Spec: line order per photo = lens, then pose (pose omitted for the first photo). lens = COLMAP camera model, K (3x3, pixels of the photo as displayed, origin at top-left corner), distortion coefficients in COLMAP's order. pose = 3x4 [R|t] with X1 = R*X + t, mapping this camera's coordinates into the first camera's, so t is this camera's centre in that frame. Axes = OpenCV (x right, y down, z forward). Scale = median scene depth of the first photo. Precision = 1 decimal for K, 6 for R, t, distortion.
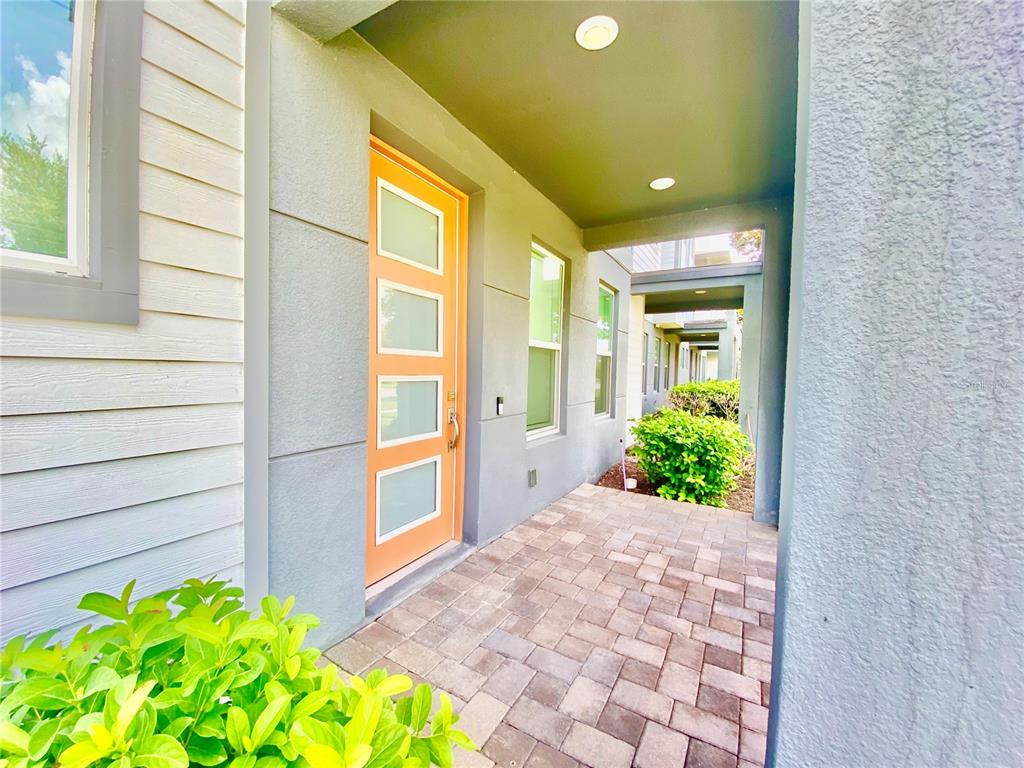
lens RADIAL K [[414.1, 0, 512.0], [0, 414.1, 384.0], [0, 0, 1]] dist [-0.000559, -0.000016]
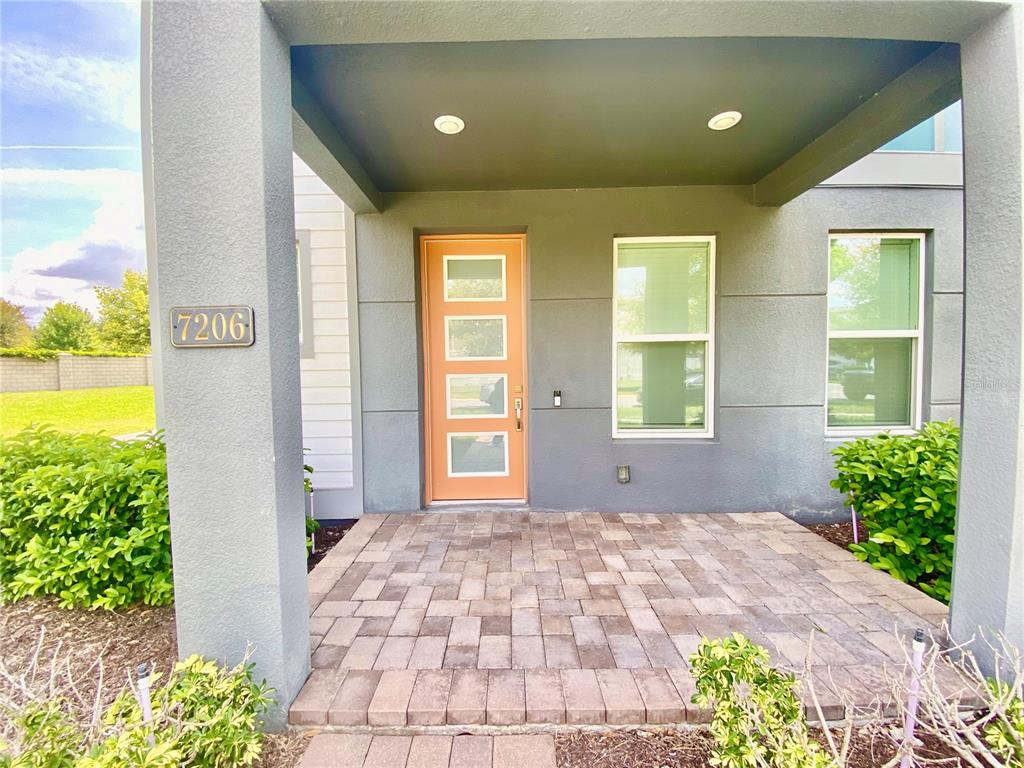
lens RADIAL K [[408.4, 0, 512.0], [0, 408.4, 384.0], [0, 0, 1]] dist [-0.017912, -0.000074]
pose [[0.500174, -0.000759, -0.865924, 0.930709], [-0.014204, 0.999858, -0.009081, 0.025141], [0.865808, 0.016841, 0.500093, 0.316923]]
